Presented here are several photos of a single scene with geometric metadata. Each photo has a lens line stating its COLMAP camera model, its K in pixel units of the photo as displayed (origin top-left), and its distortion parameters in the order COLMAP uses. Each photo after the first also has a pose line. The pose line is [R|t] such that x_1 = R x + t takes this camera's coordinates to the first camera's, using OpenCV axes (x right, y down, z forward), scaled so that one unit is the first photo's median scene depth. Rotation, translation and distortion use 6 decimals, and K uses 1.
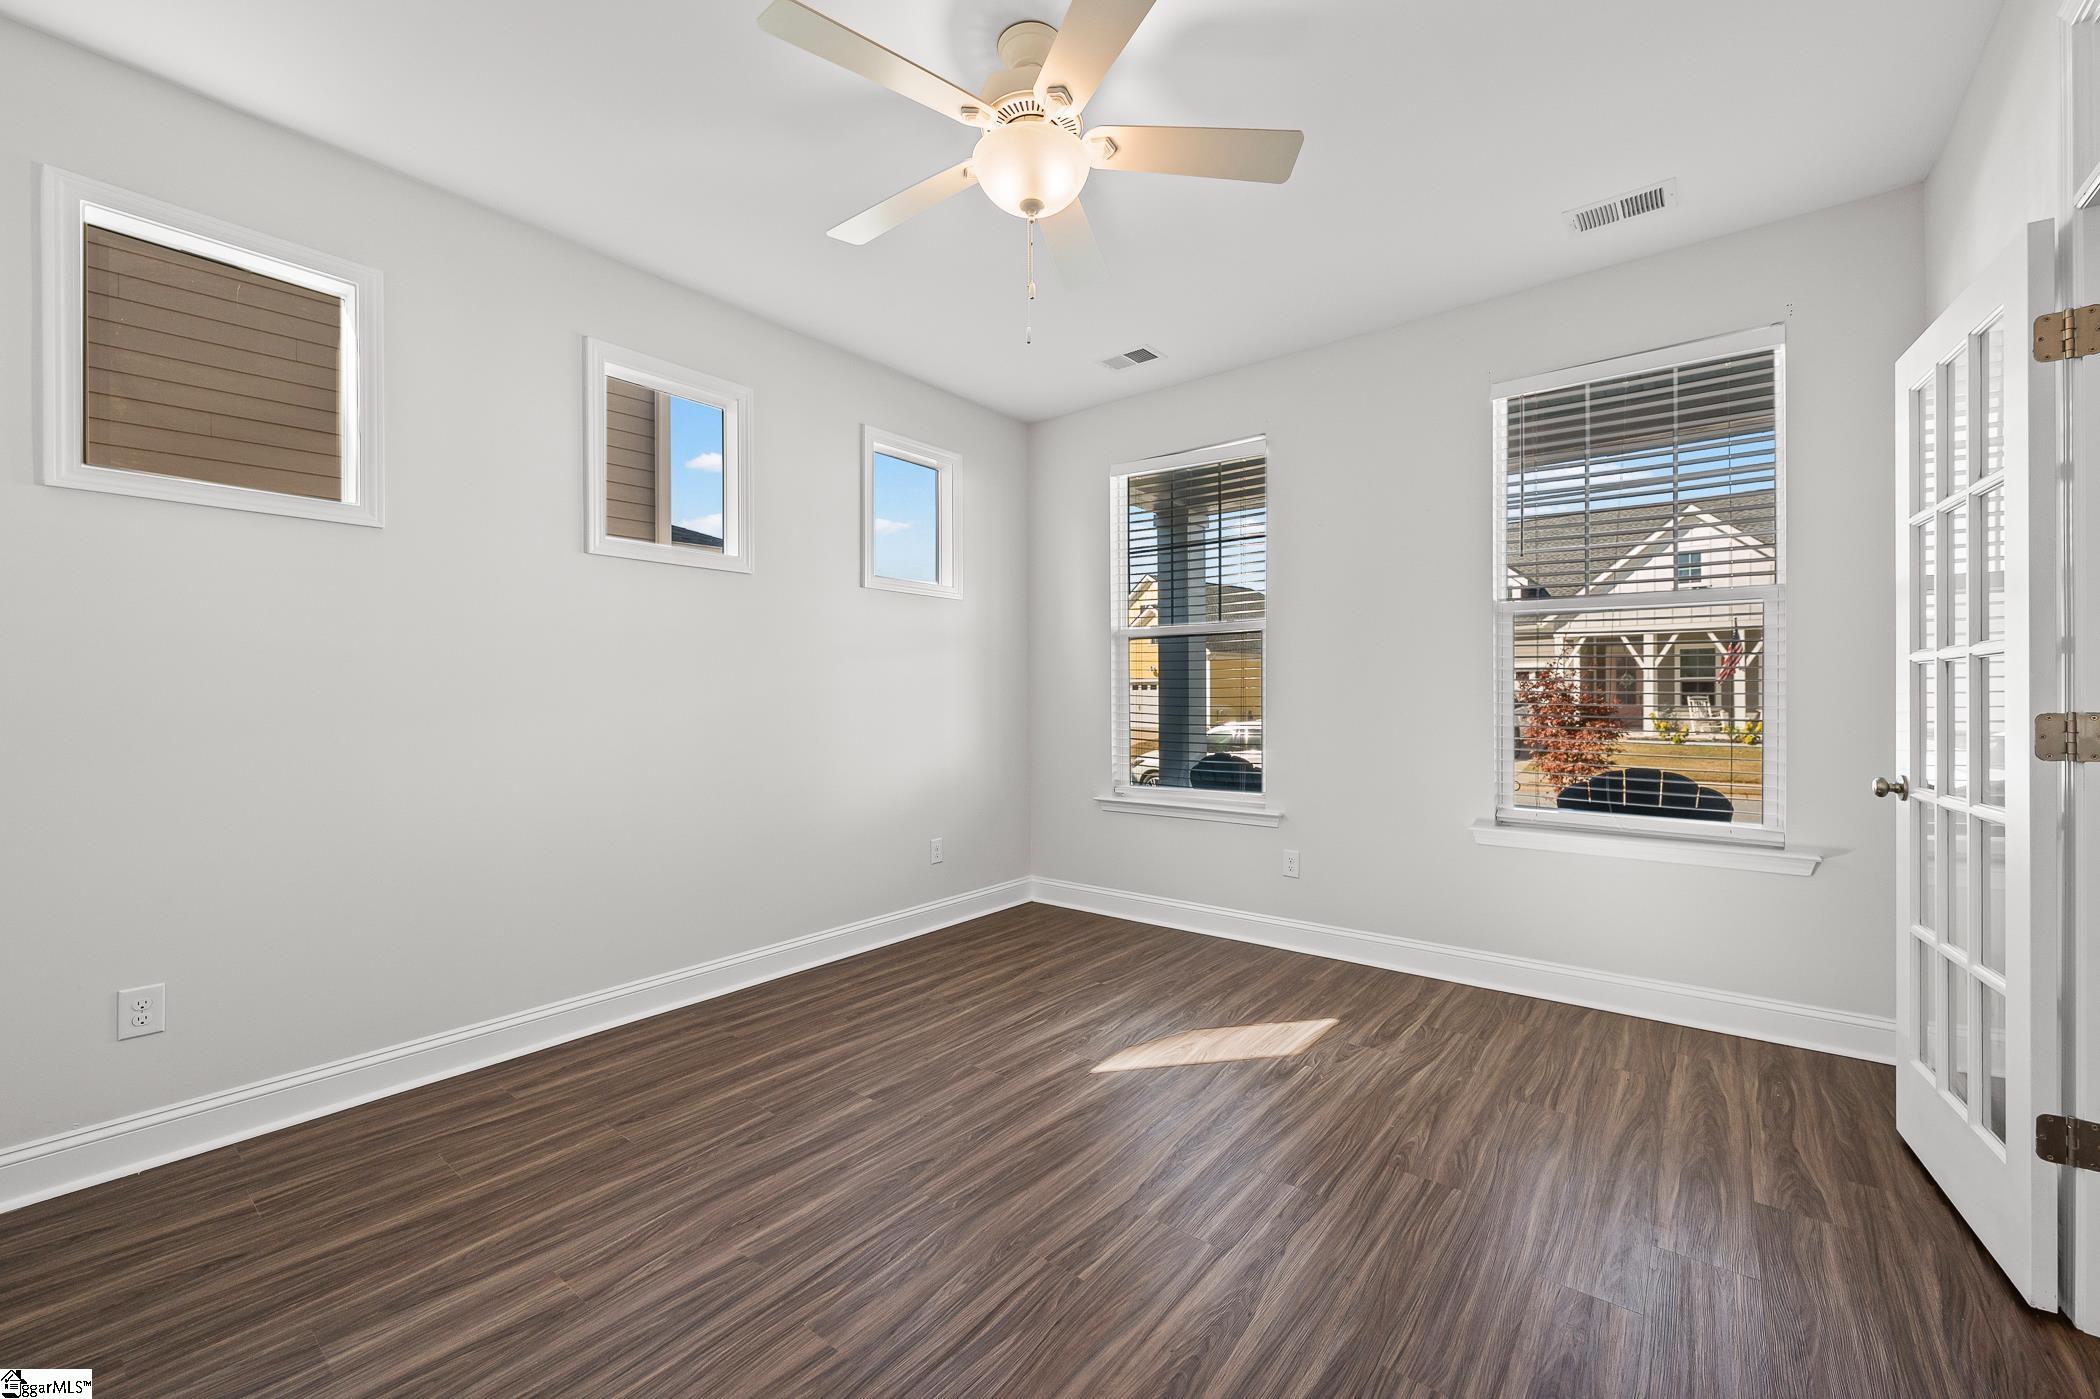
lens RADIAL K [[837.3, 0, 1057.7], [0, 837.3, 699.2], [0, 0, 1]] dist [0.002336, -0.001260]
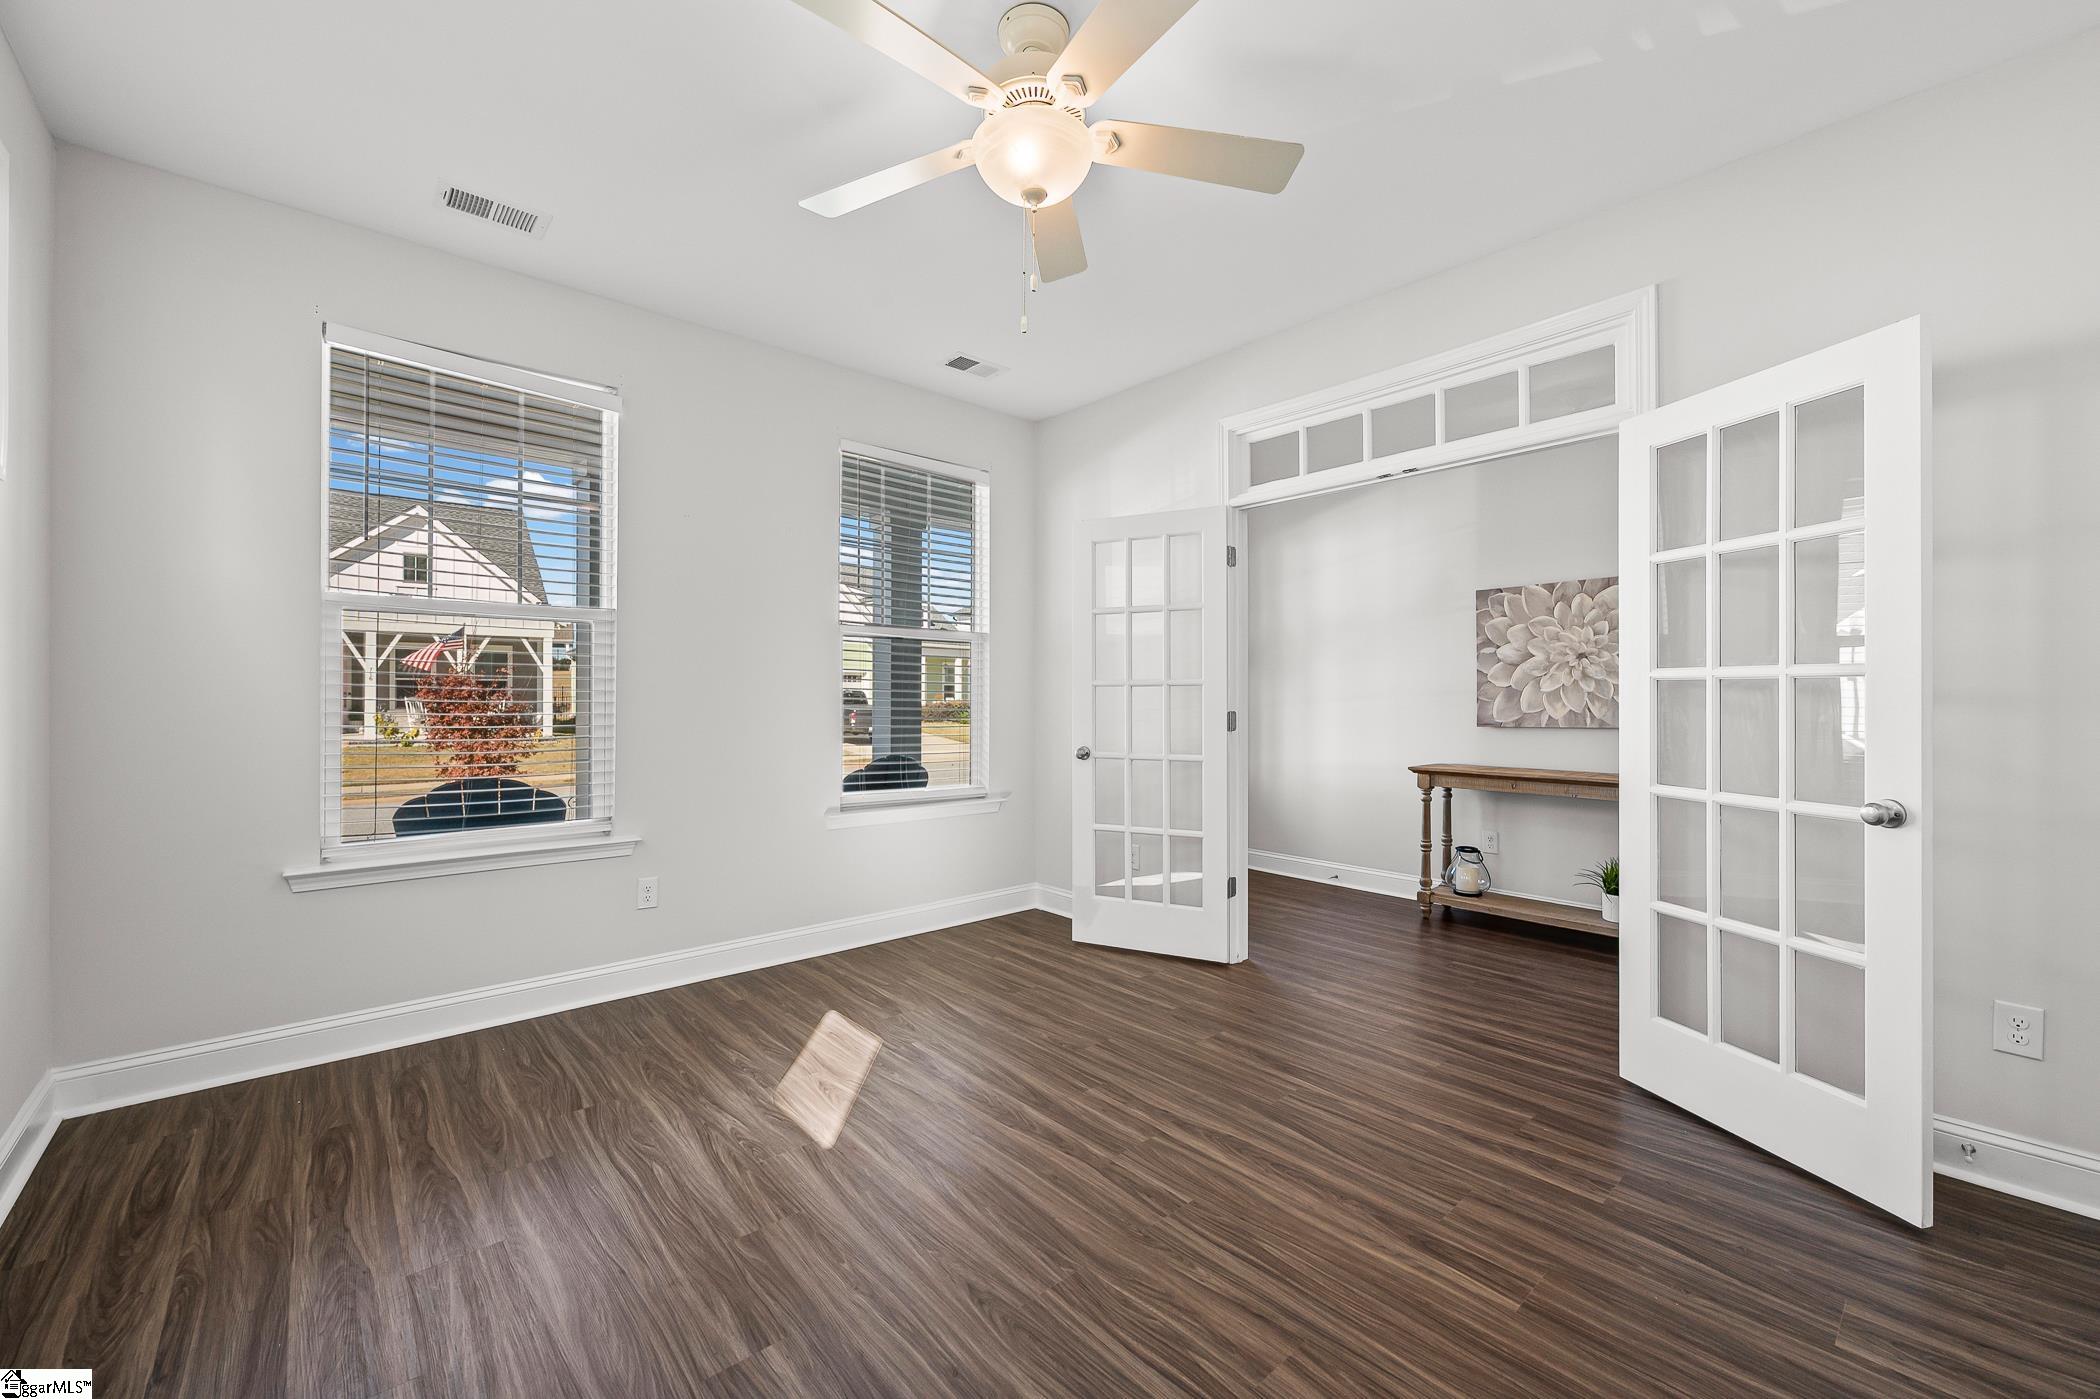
lens RADIAL K [[837.3, 0, 1056.7], [0, 837.3, 698.3], [0, 0, 1]] dist [0.002336, -0.001260]
pose [[0.177387, 0.004614, 0.984130, -0.585175], [0.000279, 0.999989, -0.004739, -0.003029], [-0.984141, 0.001116, 0.177384, 0.491676]]
